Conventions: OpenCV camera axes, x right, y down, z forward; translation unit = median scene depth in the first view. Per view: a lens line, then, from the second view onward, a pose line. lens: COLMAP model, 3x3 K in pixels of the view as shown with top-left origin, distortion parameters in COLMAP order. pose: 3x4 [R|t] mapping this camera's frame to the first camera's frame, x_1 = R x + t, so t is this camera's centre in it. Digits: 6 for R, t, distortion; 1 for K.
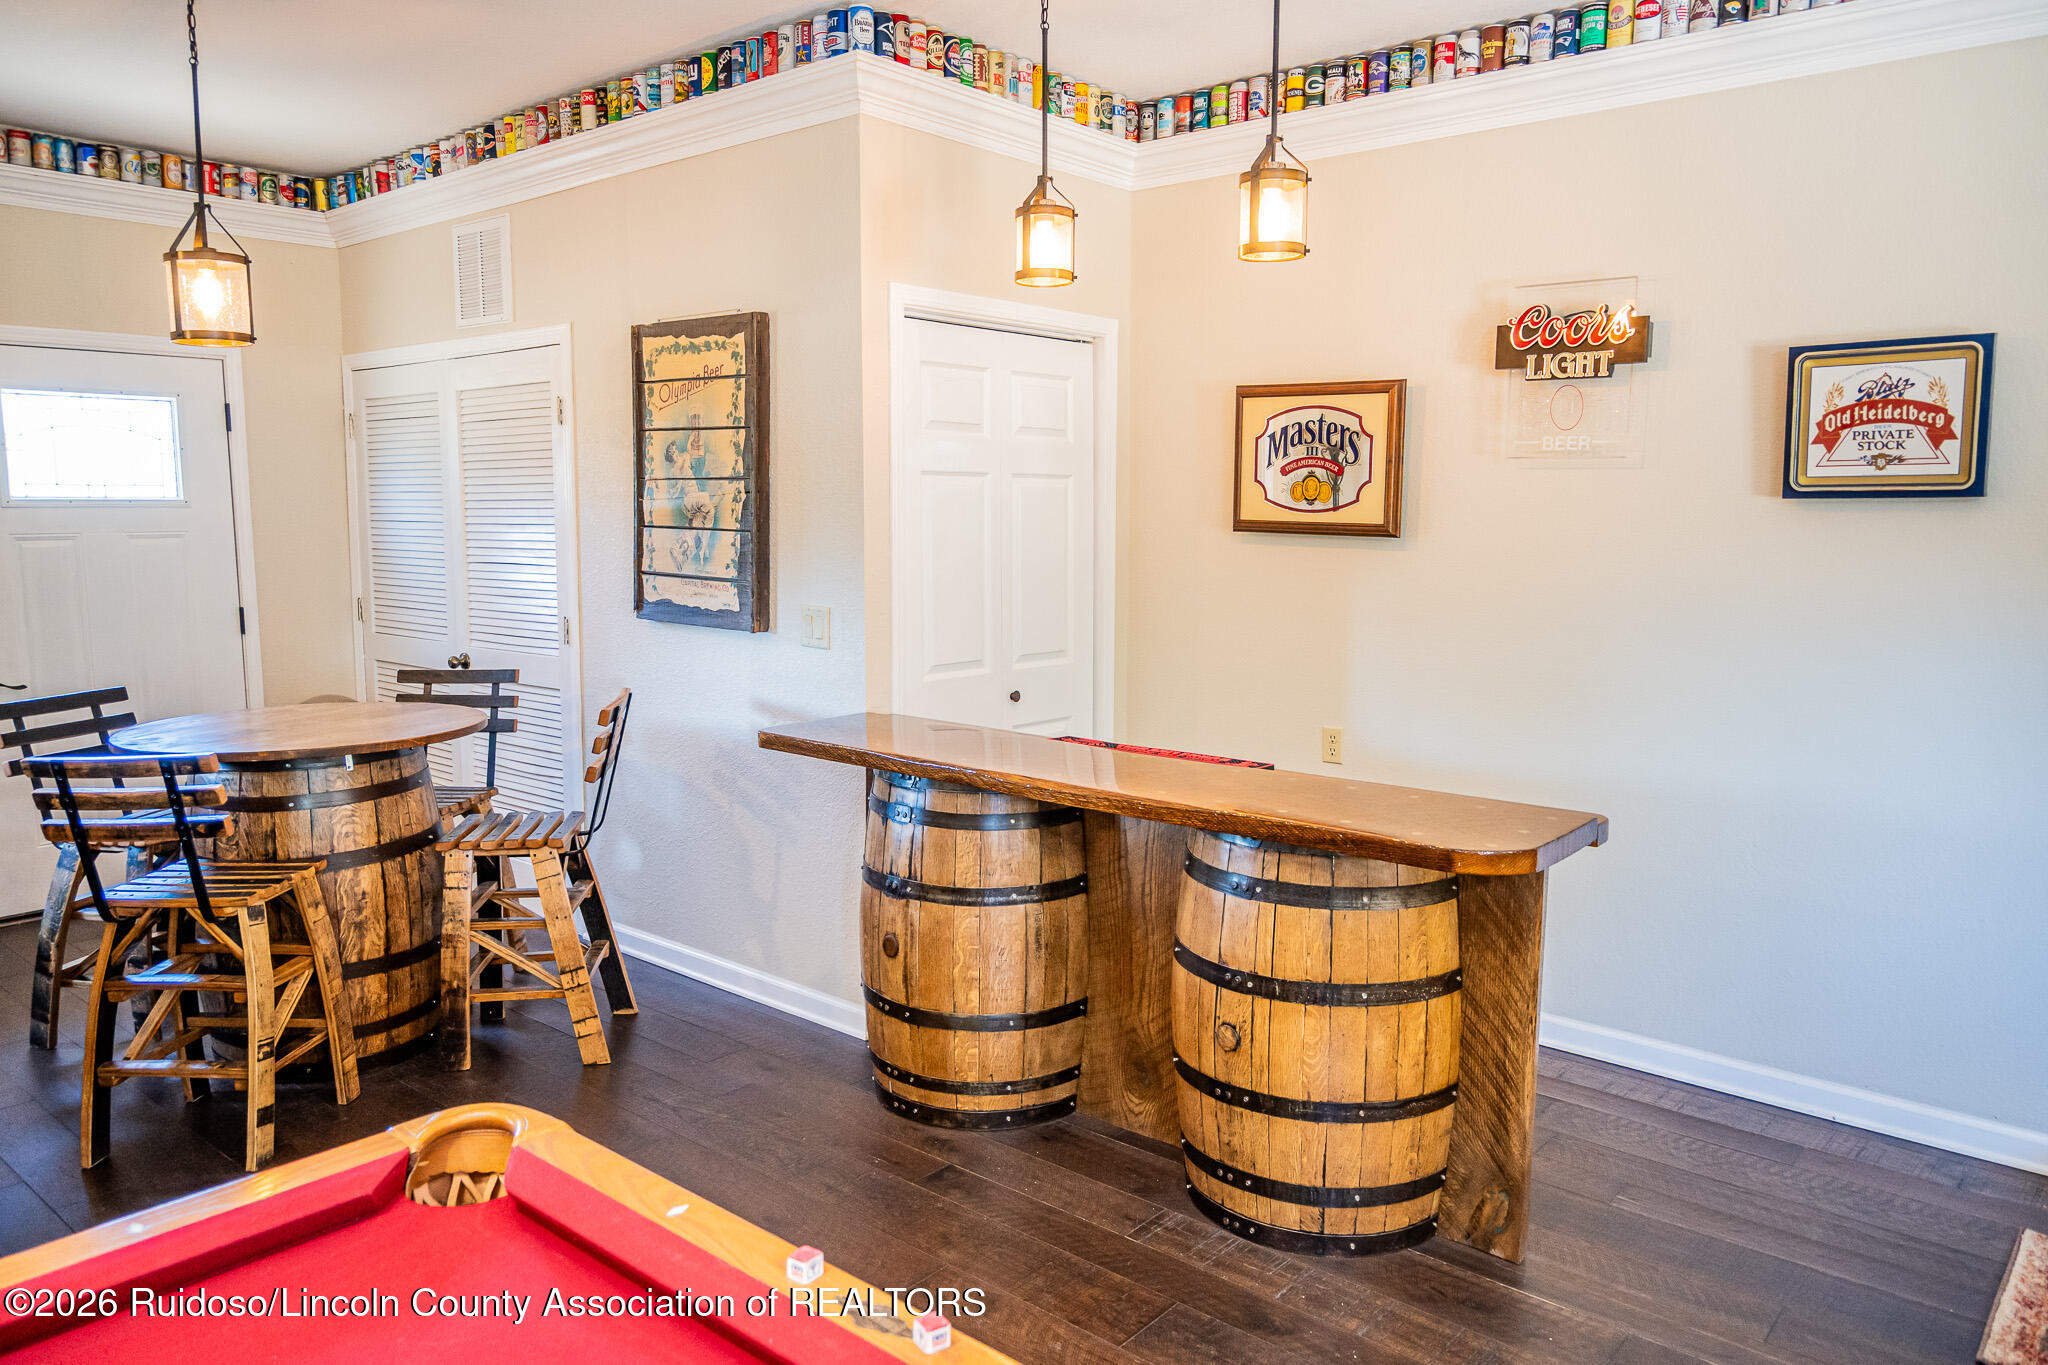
lens RADIAL K [[1448.2, 0, 1027.6], [0, 1448.2, 672.3], [0, 0, 1]] dist [-0.006717, 0.002422]
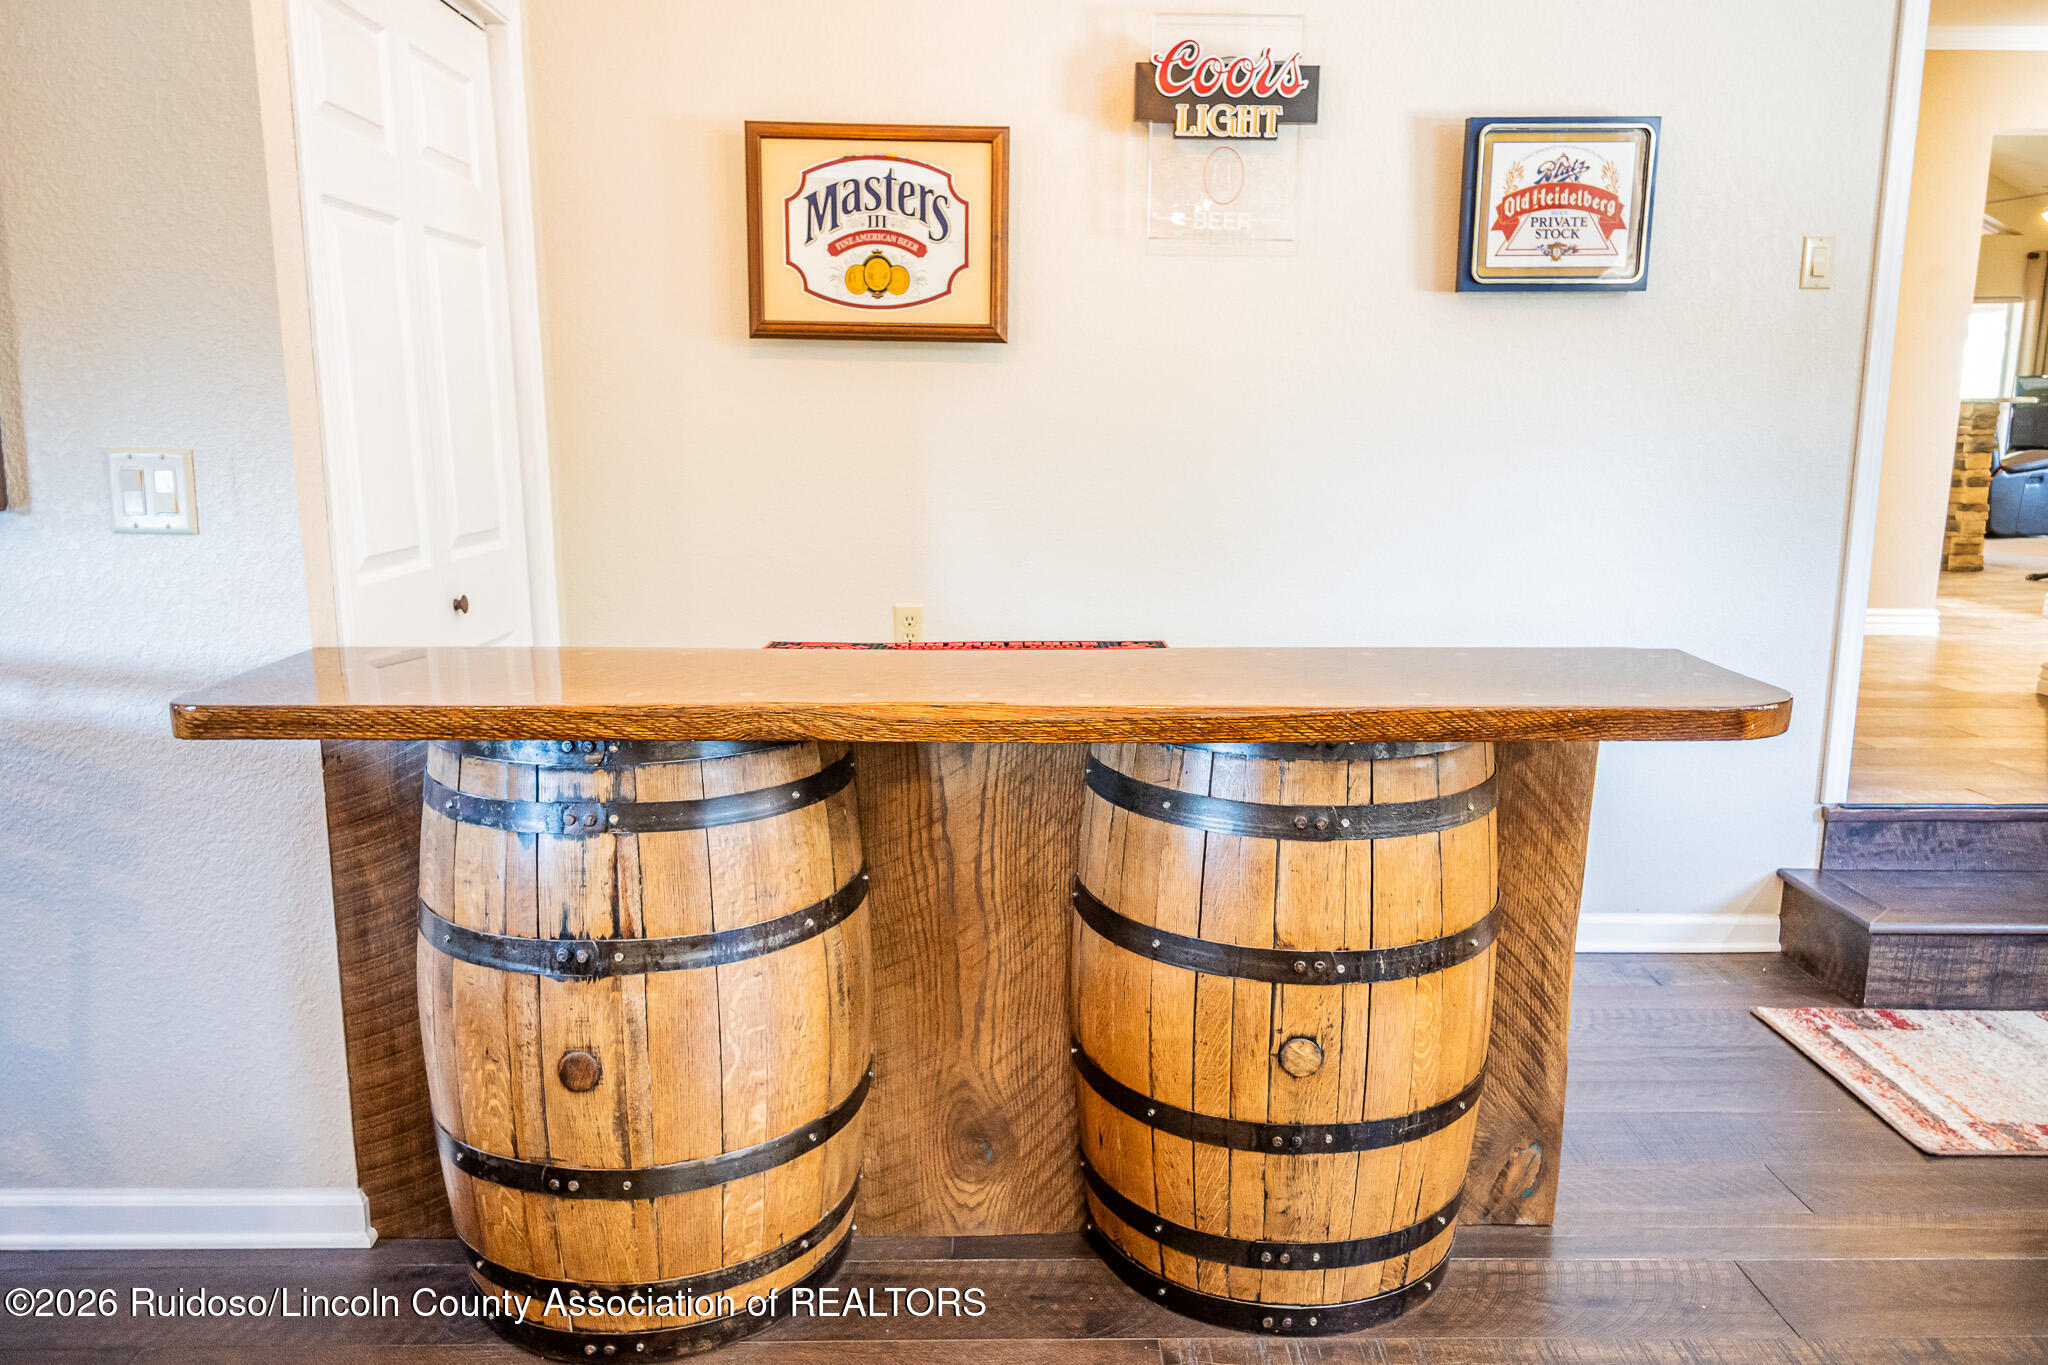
lens RADIAL K [[1448.2, 0, 1033.3], [0, 1448.2, 676.4], [0, 0, 1]] dist [-0.006717, 0.002422]
pose [[0.746325, -0.123055, 0.654107, -0.301750], [0.079133, 0.992195, 0.096368, 0.009539], [-0.660860, -0.020161, 0.750238, 0.507878]]
